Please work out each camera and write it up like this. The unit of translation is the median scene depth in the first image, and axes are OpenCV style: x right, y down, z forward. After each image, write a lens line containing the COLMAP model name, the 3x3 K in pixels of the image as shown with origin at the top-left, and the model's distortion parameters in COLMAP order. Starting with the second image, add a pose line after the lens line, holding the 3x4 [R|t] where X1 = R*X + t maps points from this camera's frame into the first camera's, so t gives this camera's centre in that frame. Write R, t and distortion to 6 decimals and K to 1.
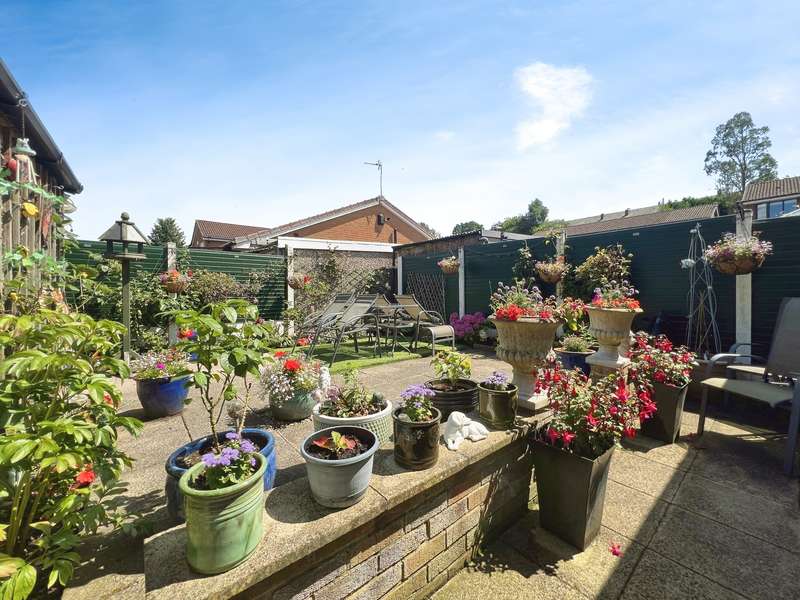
lens RADIAL K [[320.6, 0, 403.9], [0, 320.6, 296.4], [0, 0, 1]] dist [-0.001549, -0.000098]
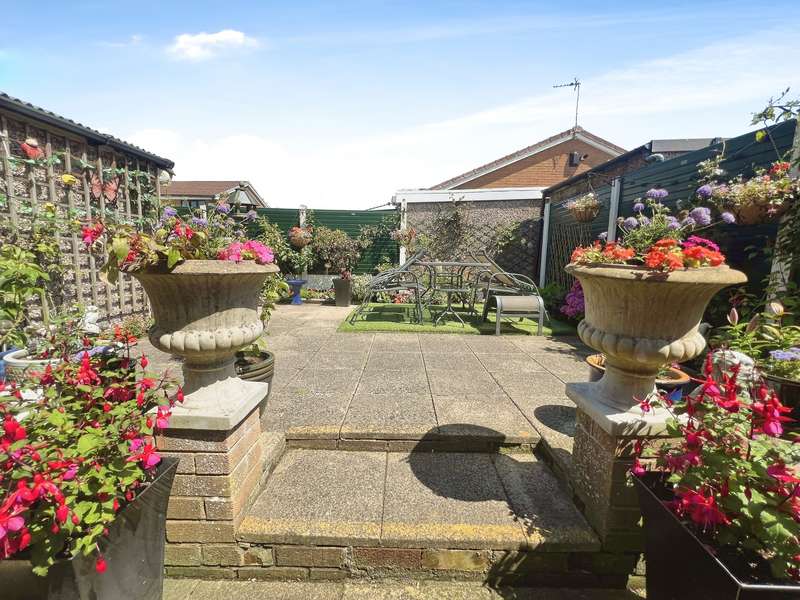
lens RADIAL K [[320.6, 0, 398.4], [0, 320.6, 301.0], [0, 0, 1]] dist [-0.001549, -0.000098]
pose [[0.771902, 0.105200, -0.626977, 0.204850], [-0.024404, 0.990390, 0.136131, 0.009227], [0.635273, -0.089779, 0.767052, 0.172622]]
